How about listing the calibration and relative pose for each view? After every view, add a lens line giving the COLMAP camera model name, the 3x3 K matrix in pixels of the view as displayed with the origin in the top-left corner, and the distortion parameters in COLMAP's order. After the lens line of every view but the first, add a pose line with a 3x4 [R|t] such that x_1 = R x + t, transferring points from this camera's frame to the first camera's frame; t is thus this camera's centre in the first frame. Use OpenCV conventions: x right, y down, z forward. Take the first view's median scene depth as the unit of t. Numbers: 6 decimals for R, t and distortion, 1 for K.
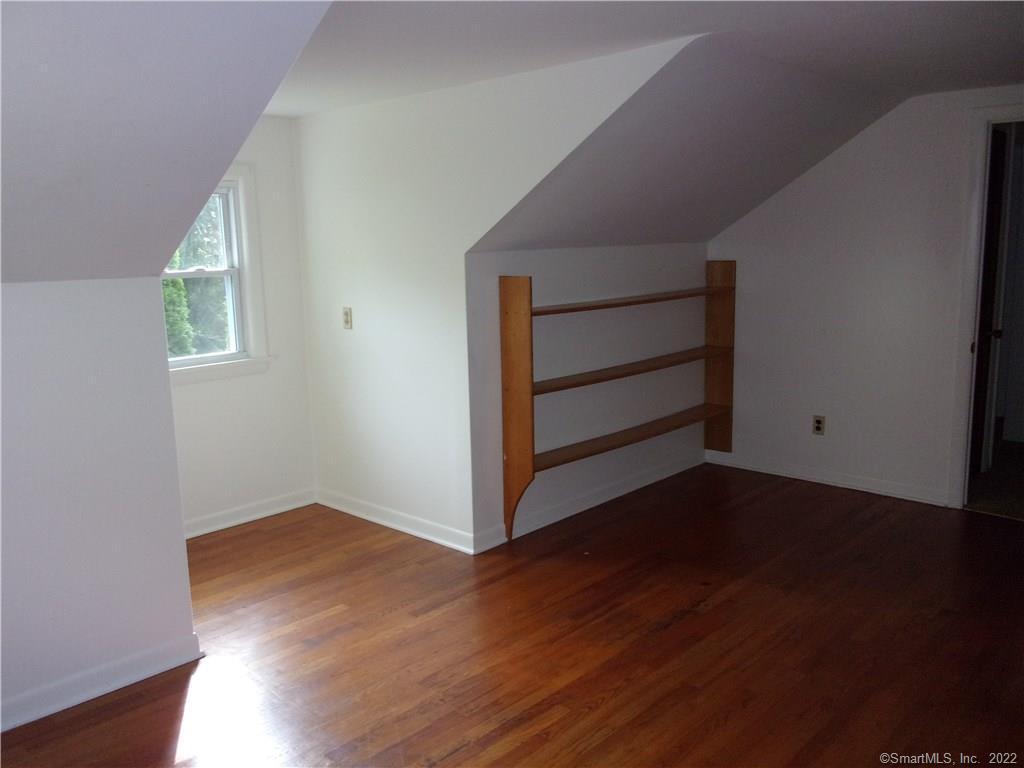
lens RADIAL K [[851.0, 0, 512.1], [0, 851.0, 385.6], [0, 0, 1]] dist [0.010907, -0.032292]
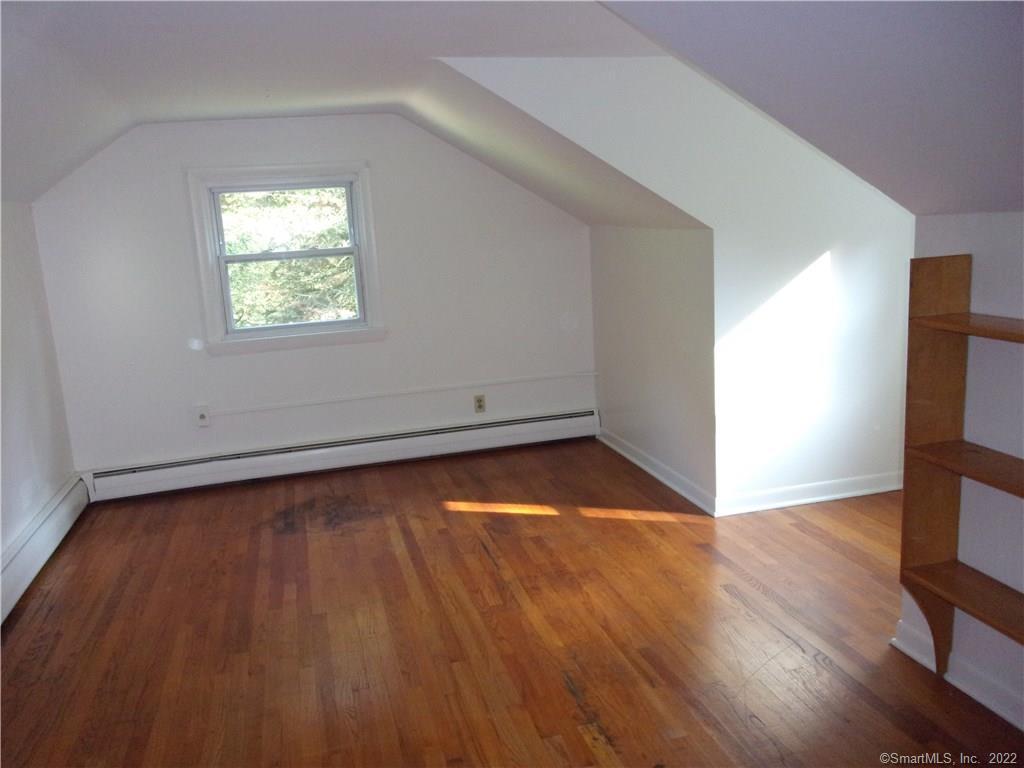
lens RADIAL K [[851.0, 0, 511.5], [0, 851.0, 383.6], [0, 0, 1]] dist [0.010907, -0.032292]
pose [[-0.529508, 0.203884, -0.823439, 0.815123], [-0.074311, 0.955808, 0.284444, -0.228299], [0.845044, 0.211806, -0.490957, 1.268496]]
